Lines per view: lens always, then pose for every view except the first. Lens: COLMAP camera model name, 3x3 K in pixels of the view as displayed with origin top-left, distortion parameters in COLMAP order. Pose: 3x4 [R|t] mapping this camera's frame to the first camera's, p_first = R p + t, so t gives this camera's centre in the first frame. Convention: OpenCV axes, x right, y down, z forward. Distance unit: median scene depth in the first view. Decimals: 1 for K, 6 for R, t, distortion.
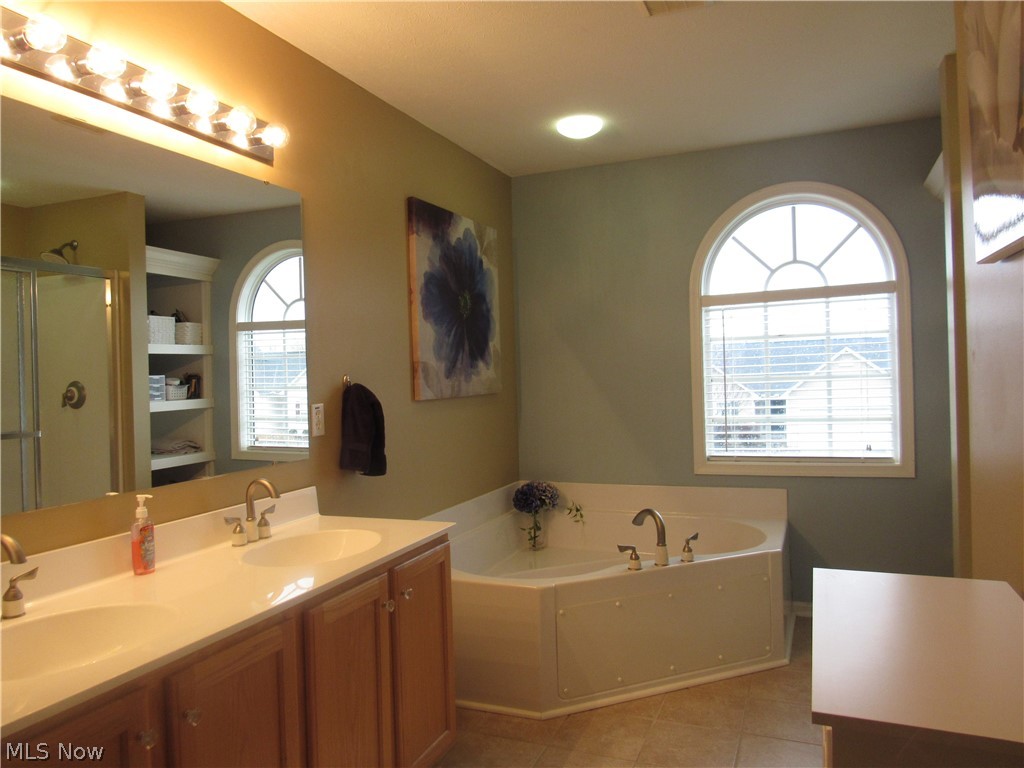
lens RADIAL K [[725.6, 0, 503.8], [0, 725.6, 383.6], [0, 0, 1]] dist [-0.032248, 0.002858]
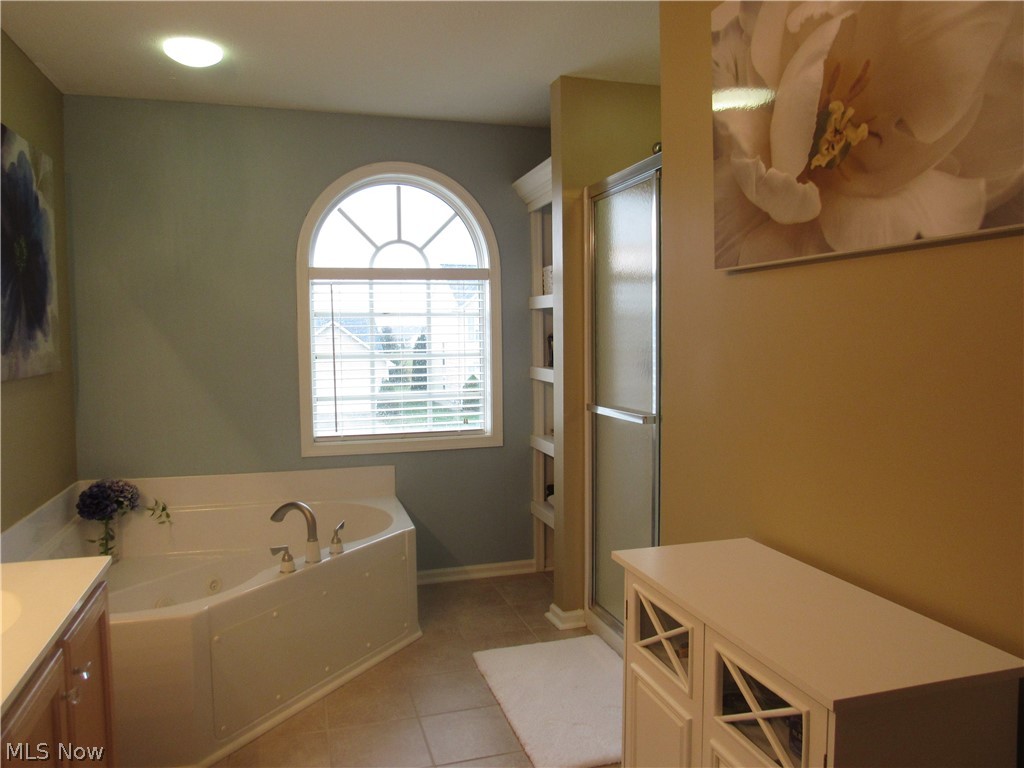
lens RADIAL K [[725.6, 0, 503.8], [0, 725.6, 383.6], [0, 0, 1]] dist [-0.032248, 0.002858]
pose [[0.773213, -0.016065, 0.633943, -0.131830], [-0.010614, 0.999211, 0.038267, -0.009598], [-0.634057, -0.036317, 0.772433, 0.112134]]
